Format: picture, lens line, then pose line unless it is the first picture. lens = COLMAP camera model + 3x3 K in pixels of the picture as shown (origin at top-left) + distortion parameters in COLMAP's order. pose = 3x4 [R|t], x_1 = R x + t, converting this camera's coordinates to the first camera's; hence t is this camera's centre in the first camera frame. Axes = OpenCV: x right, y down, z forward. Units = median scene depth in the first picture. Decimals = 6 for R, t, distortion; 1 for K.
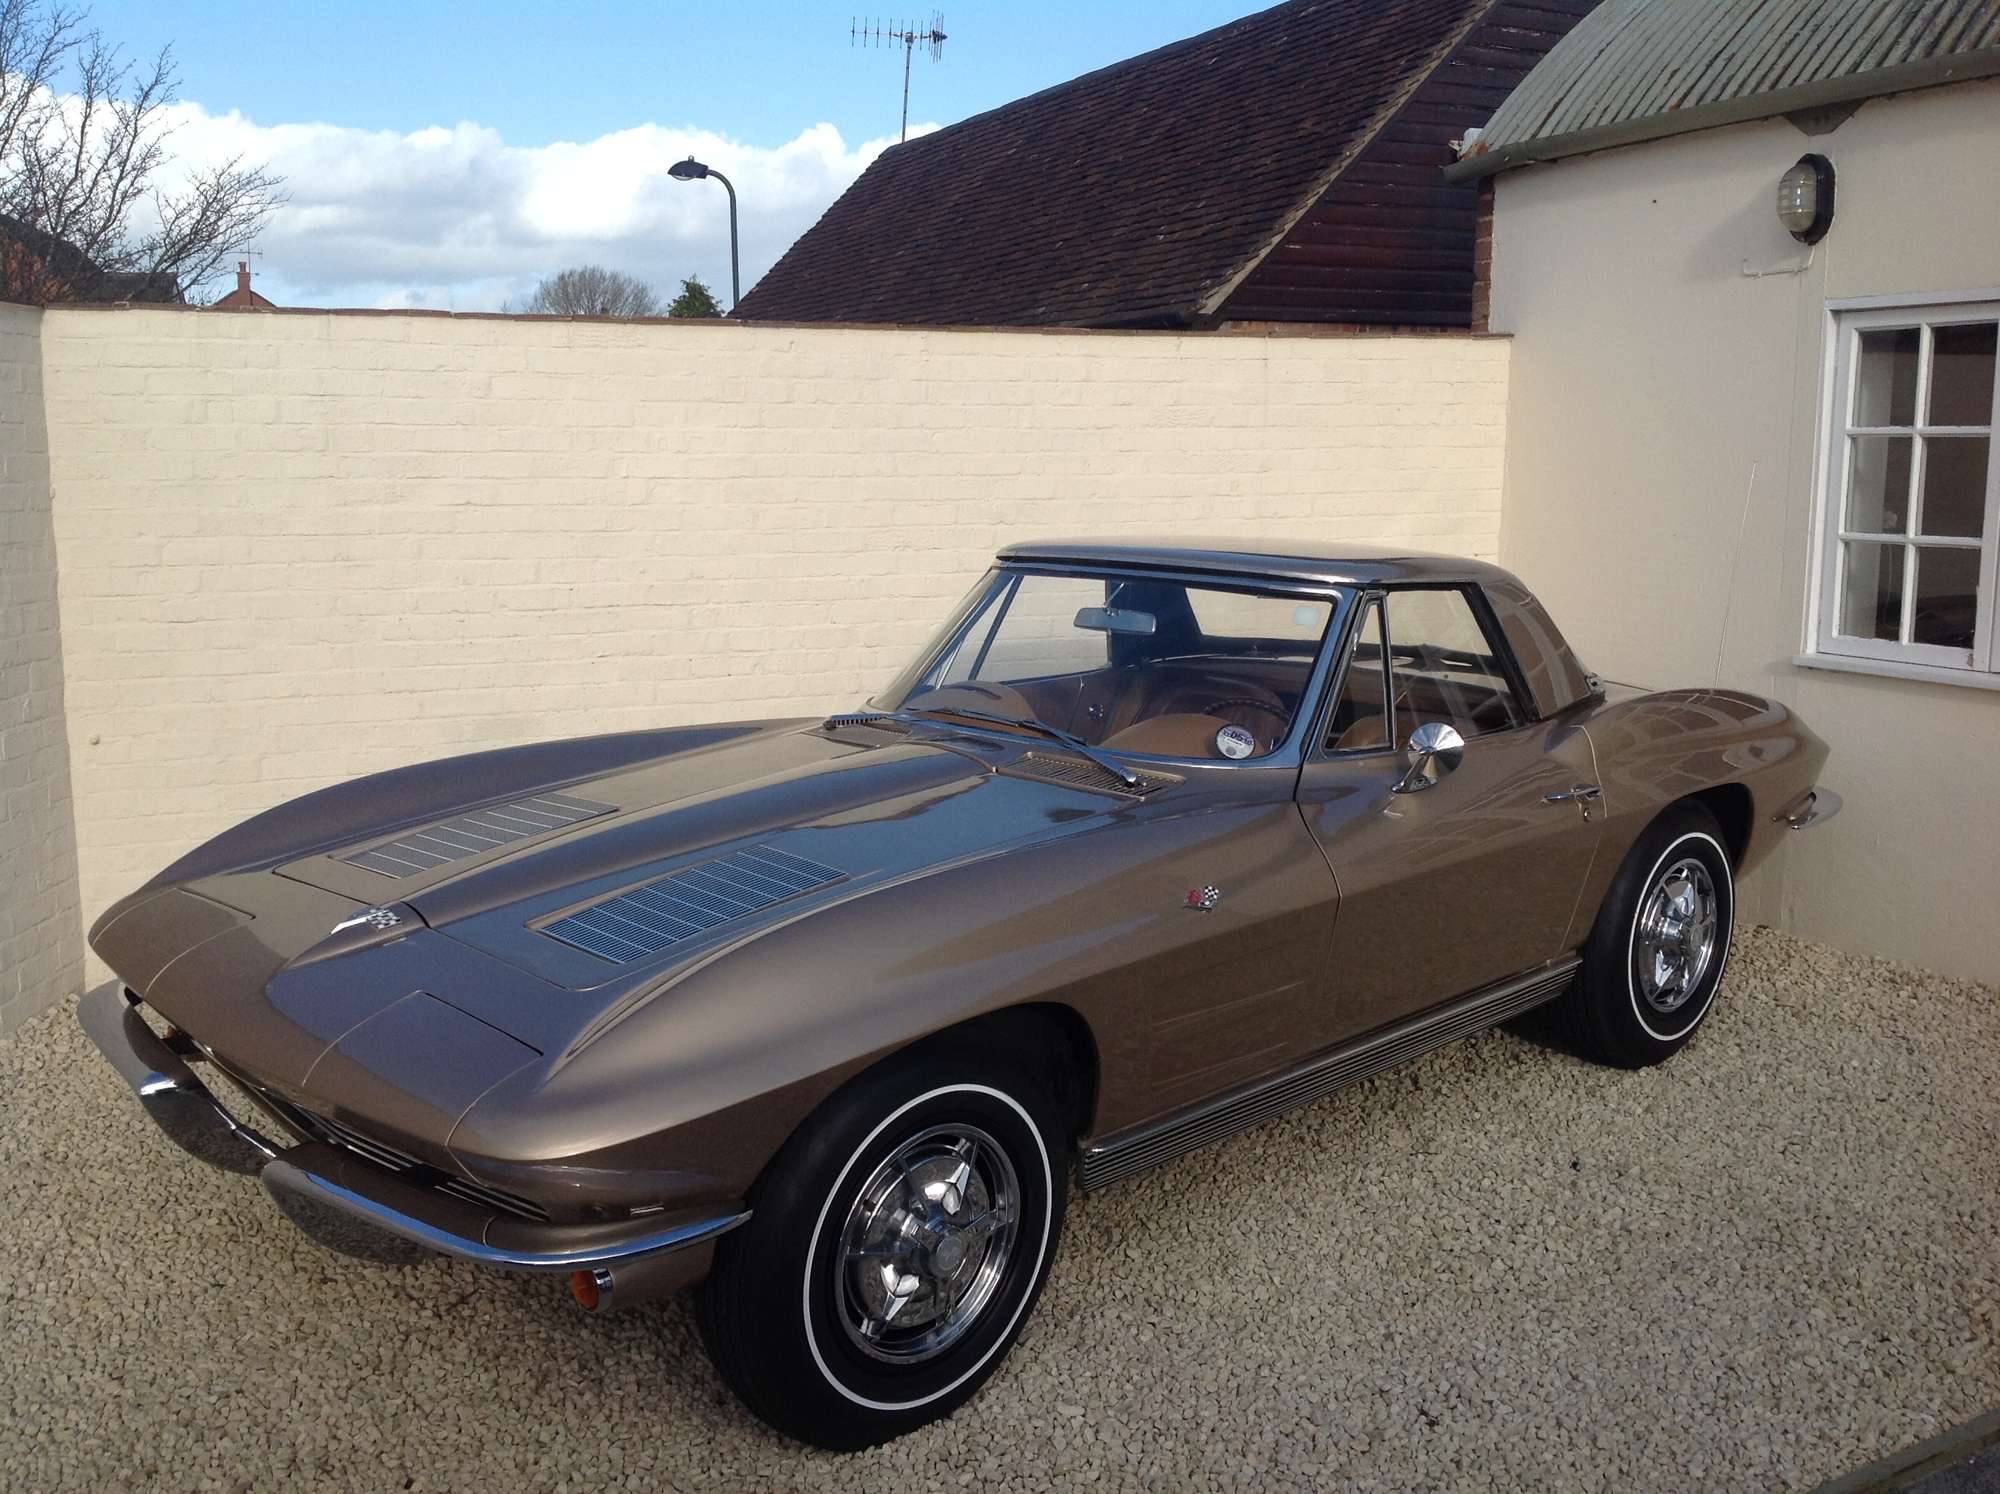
lens RADIAL K [[1998.4, 0, 1000.0], [0, 1998.4, 747.0], [0, 0, 1]] dist [0.127002, -0.297668]
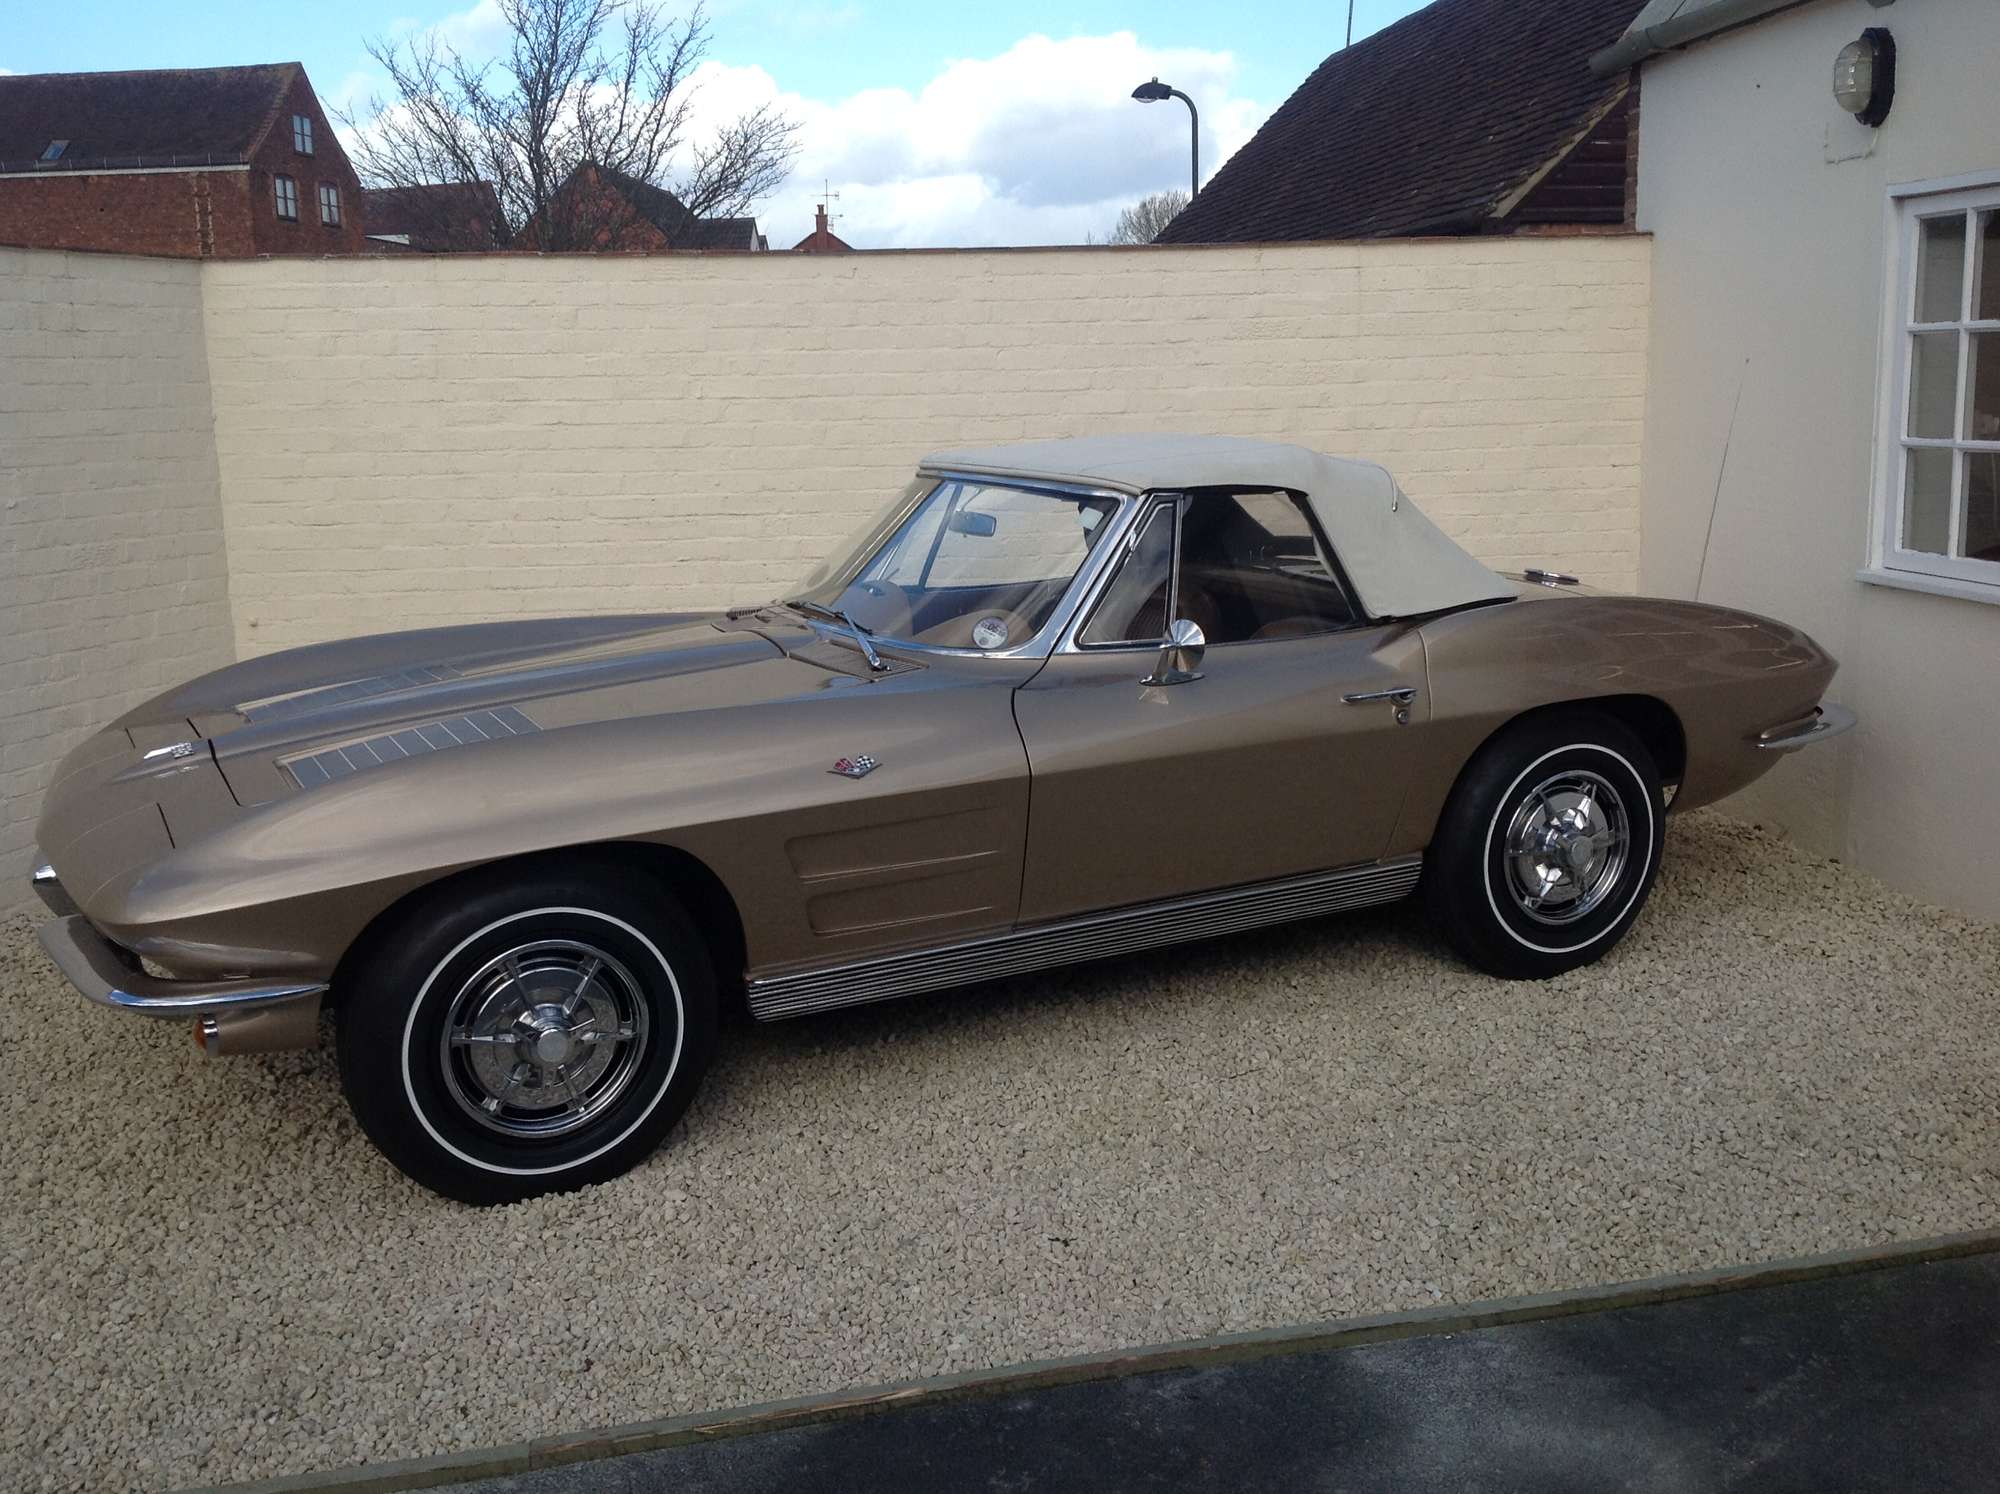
lens RADIAL K [[2075.8, 0, 1000.0], [0, 2075.8, 747.0], [0, 0, 1]] dist [0.168255, -0.448079]
pose [[0.950822, 0.036132, -0.307622, 0.329746], [-0.027455, 0.999095, 0.032489, 0.015770], [0.308517, -0.022446, 0.950954, -0.046780]]
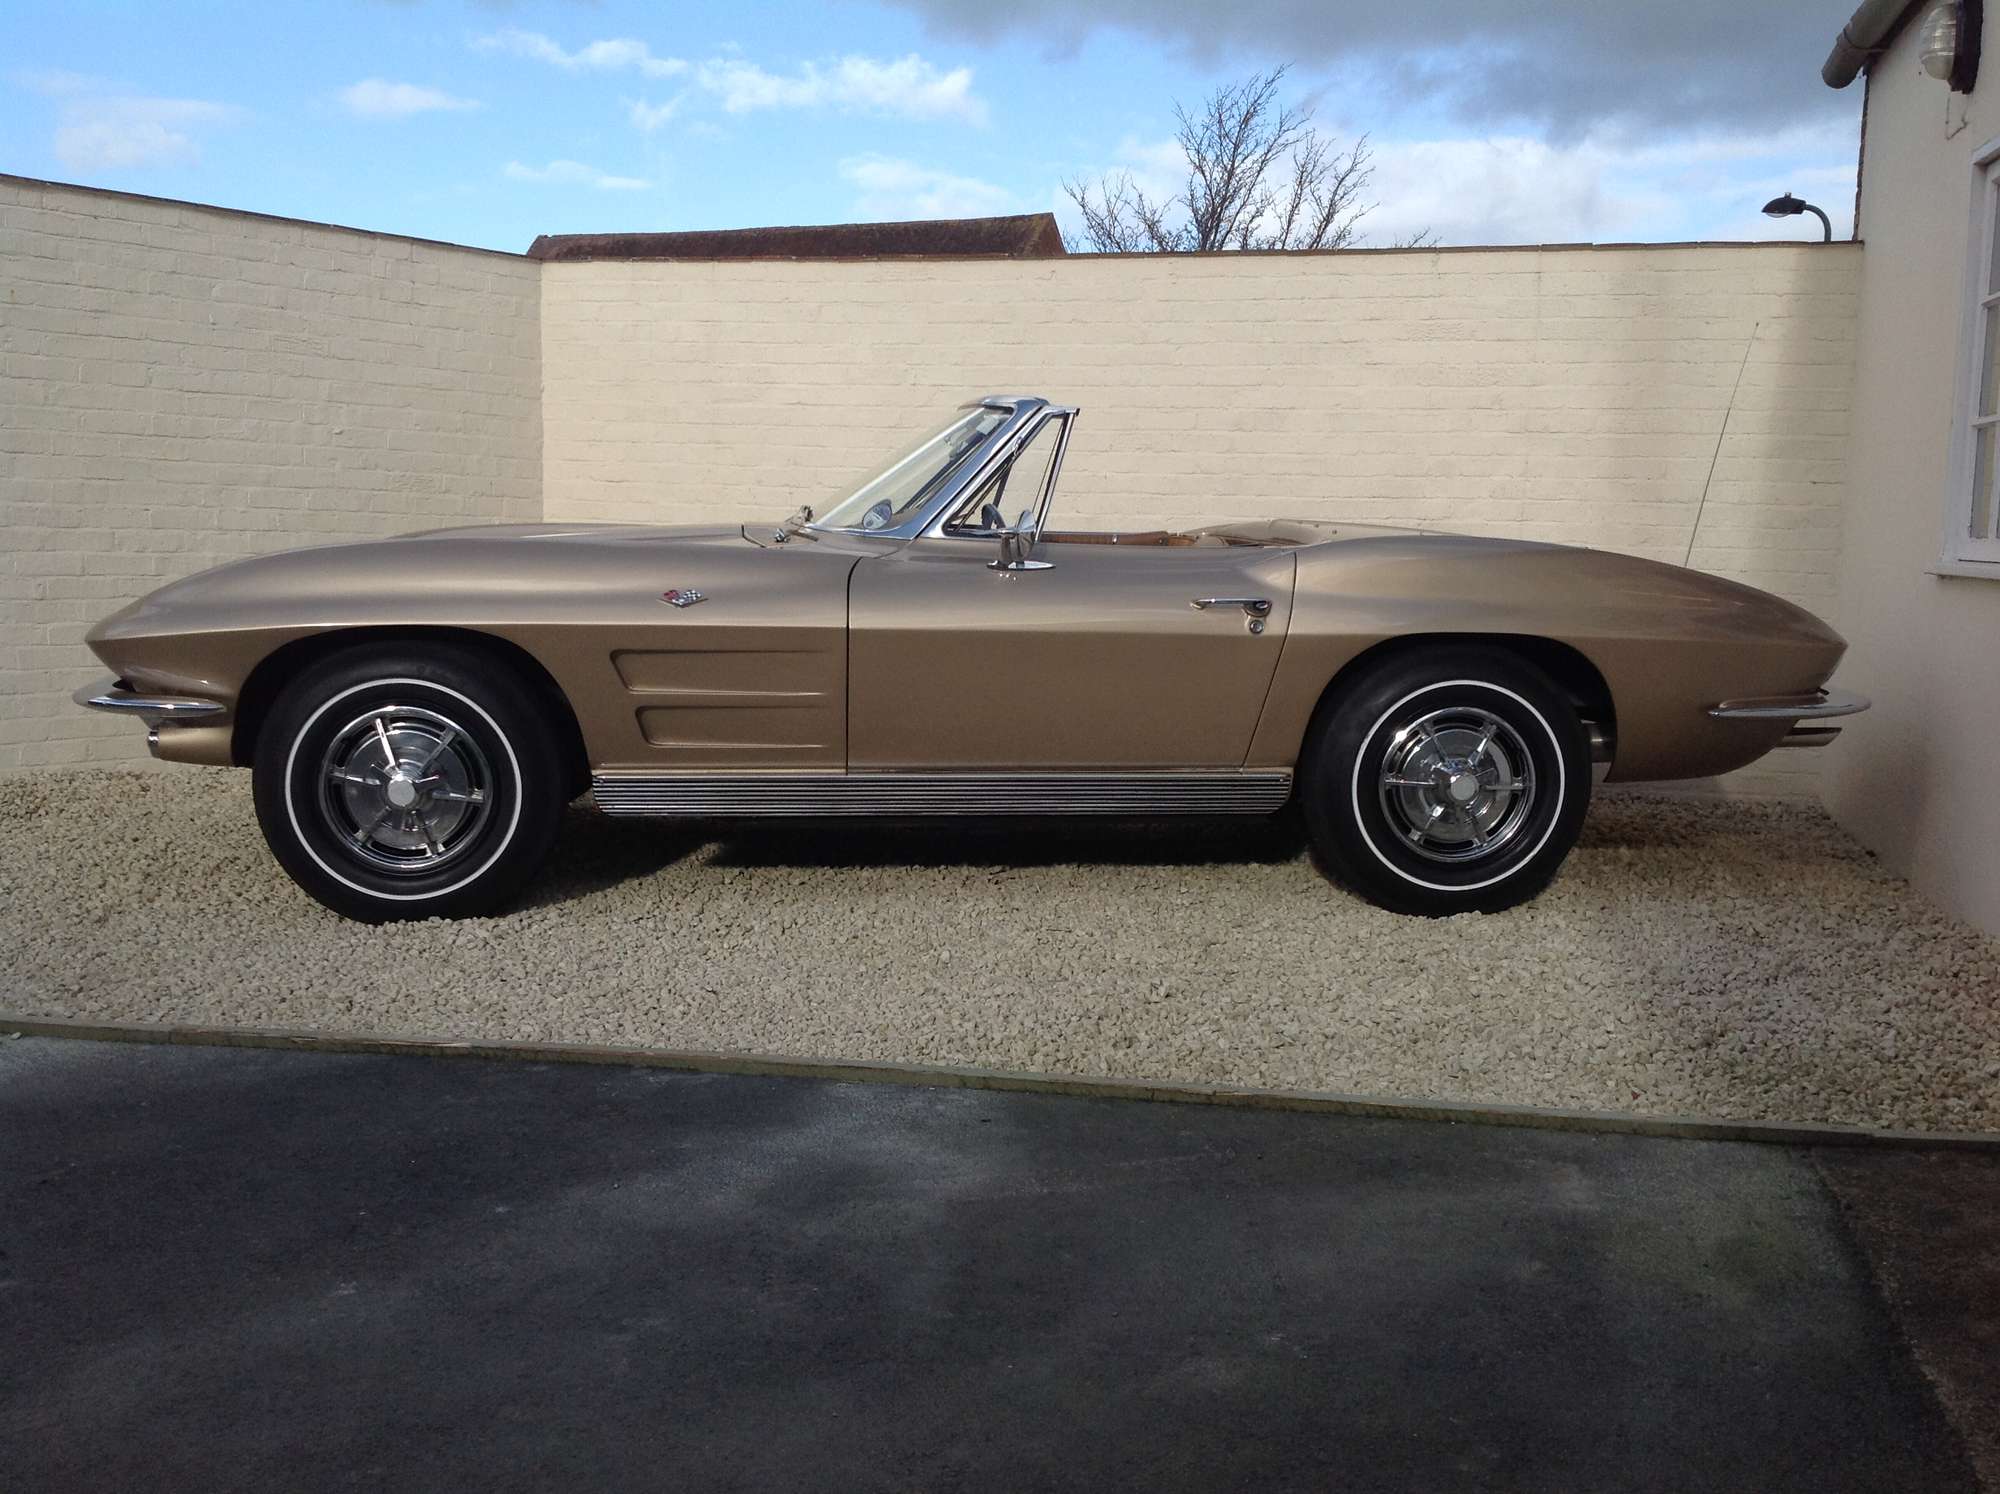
lens RADIAL K [[2044.9, 0, 964.0], [0, 2044.9, 742.5], [0, 0, 1]] dist [0.187094, -0.557278]
pose [[0.752726, 0.089702, -0.652194, 0.690664], [-0.129909, 0.991433, -0.013572, 0.100213], [0.645389, 0.094942, 0.757931, 0.069816]]
